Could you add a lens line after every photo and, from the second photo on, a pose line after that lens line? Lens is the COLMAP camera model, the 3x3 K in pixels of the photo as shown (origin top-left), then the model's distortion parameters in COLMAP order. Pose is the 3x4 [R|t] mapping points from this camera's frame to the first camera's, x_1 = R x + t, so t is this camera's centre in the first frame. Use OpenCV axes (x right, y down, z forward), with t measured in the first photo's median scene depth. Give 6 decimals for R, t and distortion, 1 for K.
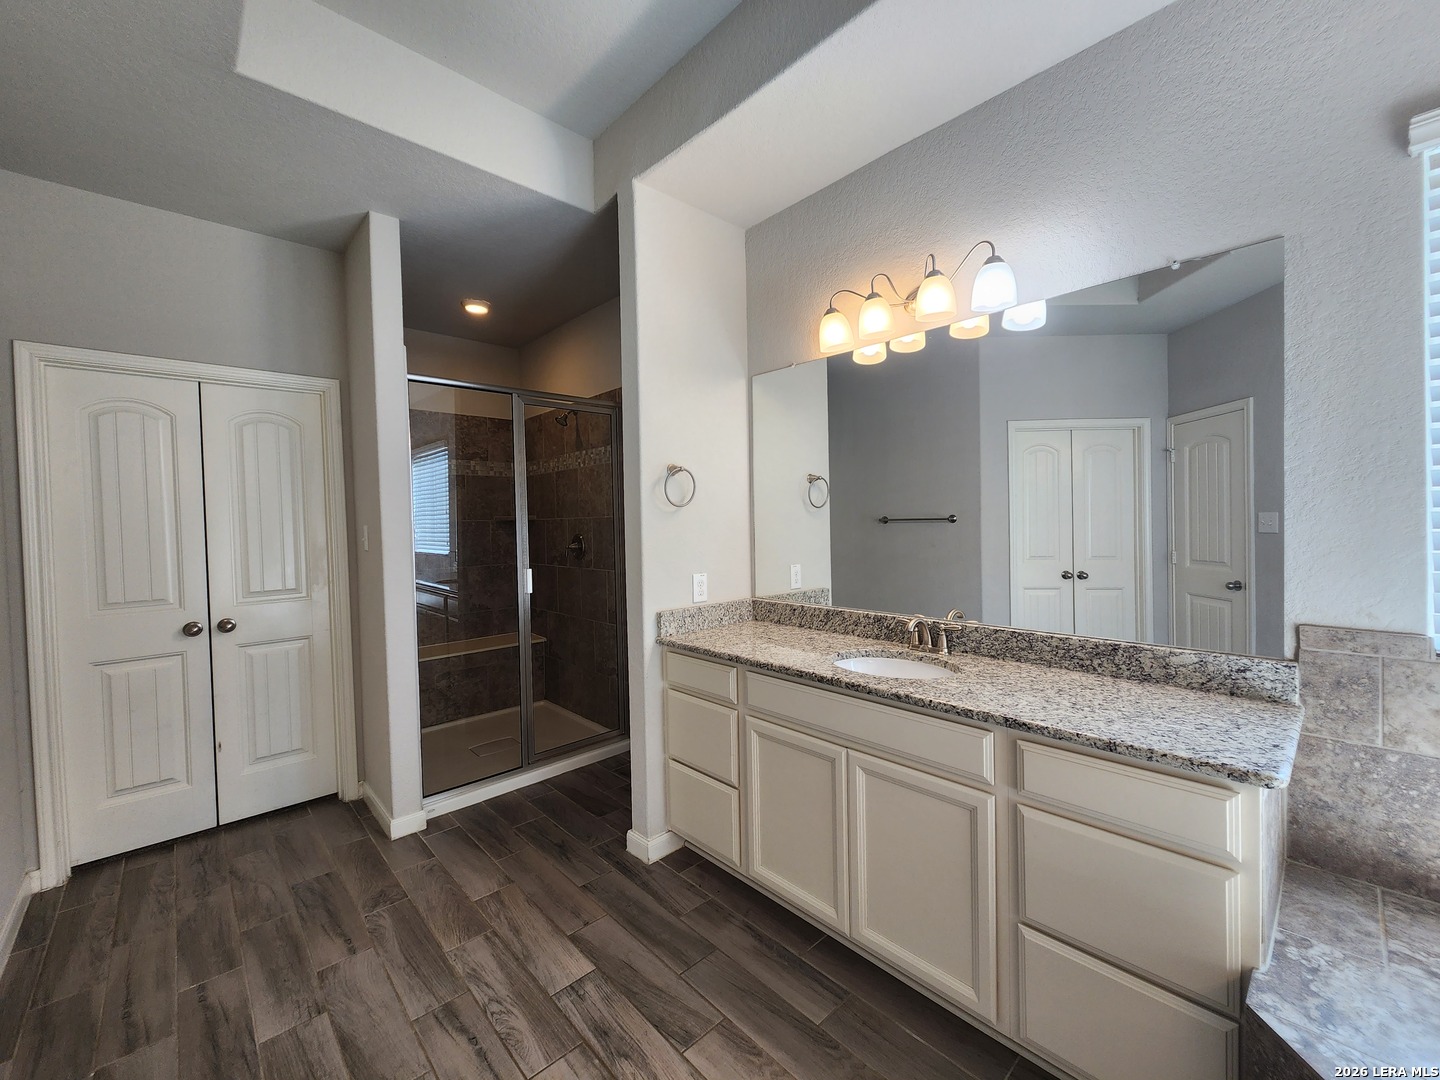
lens RADIAL K [[585.2, 0, 716.9], [0, 585.2, 532.2], [0, 0, 1]] dist [0.003298, -0.003022]
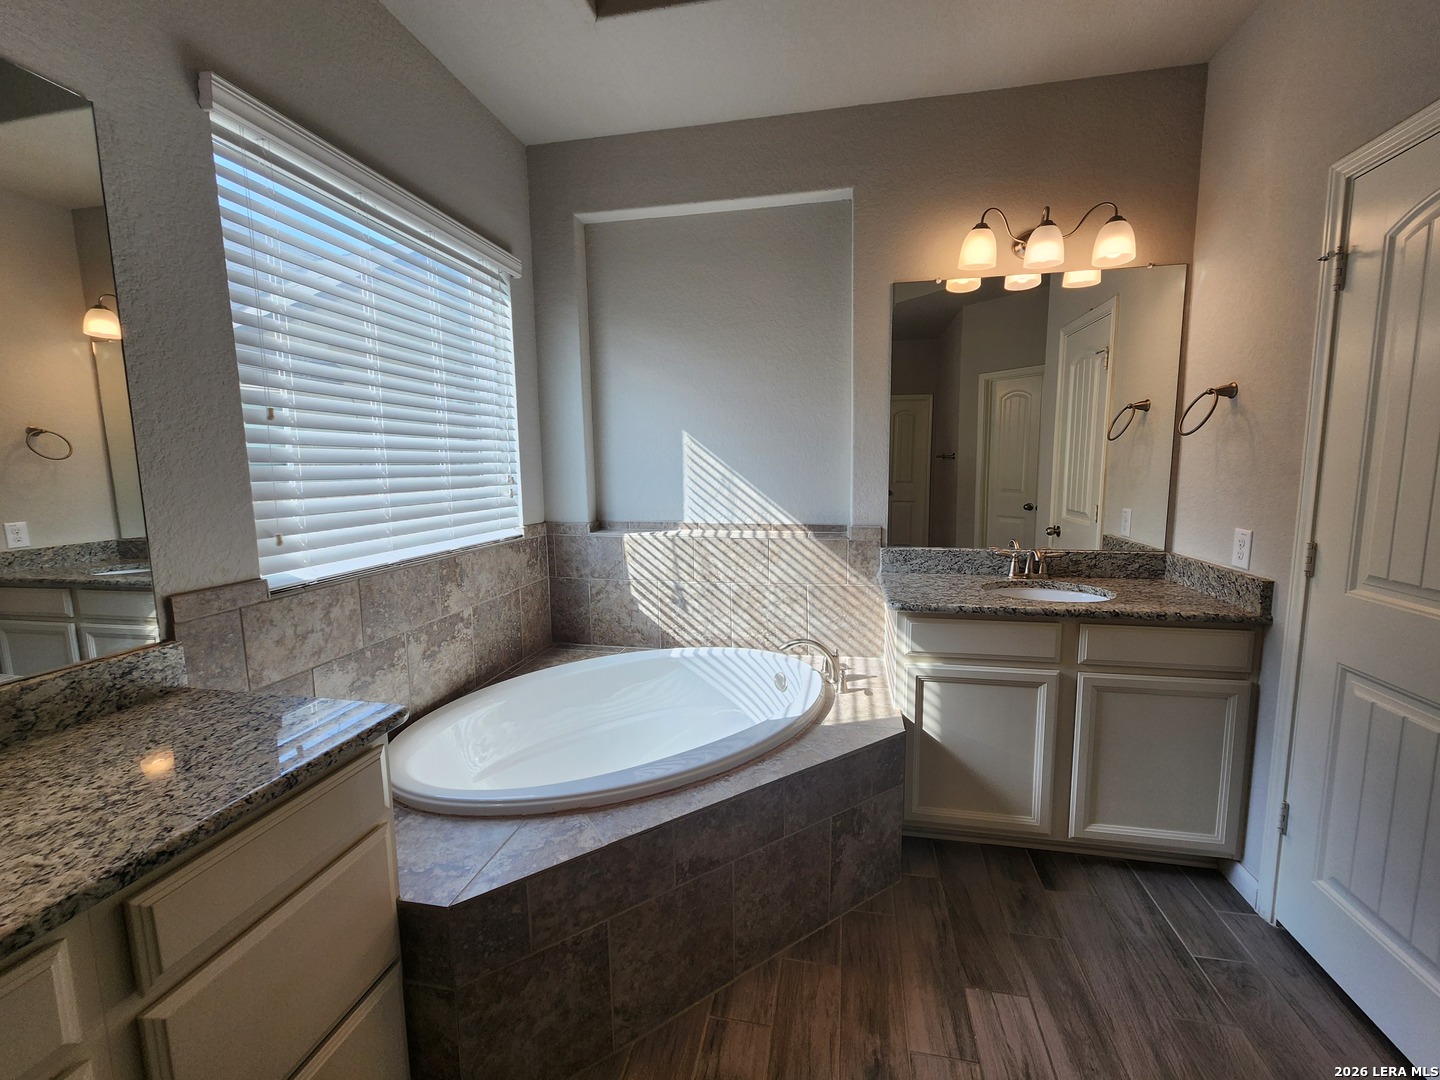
lens RADIAL K [[585.2, 0, 730.8], [0, 585.2, 539.5], [0, 0, 1]] dist [0.003298, -0.003022]
pose [[-0.584265, -0.082645, 0.807344, -0.181292], [0.040255, 0.990626, 0.130539, -0.005499], [-0.810564, 0.108769, -0.575461, 0.823387]]
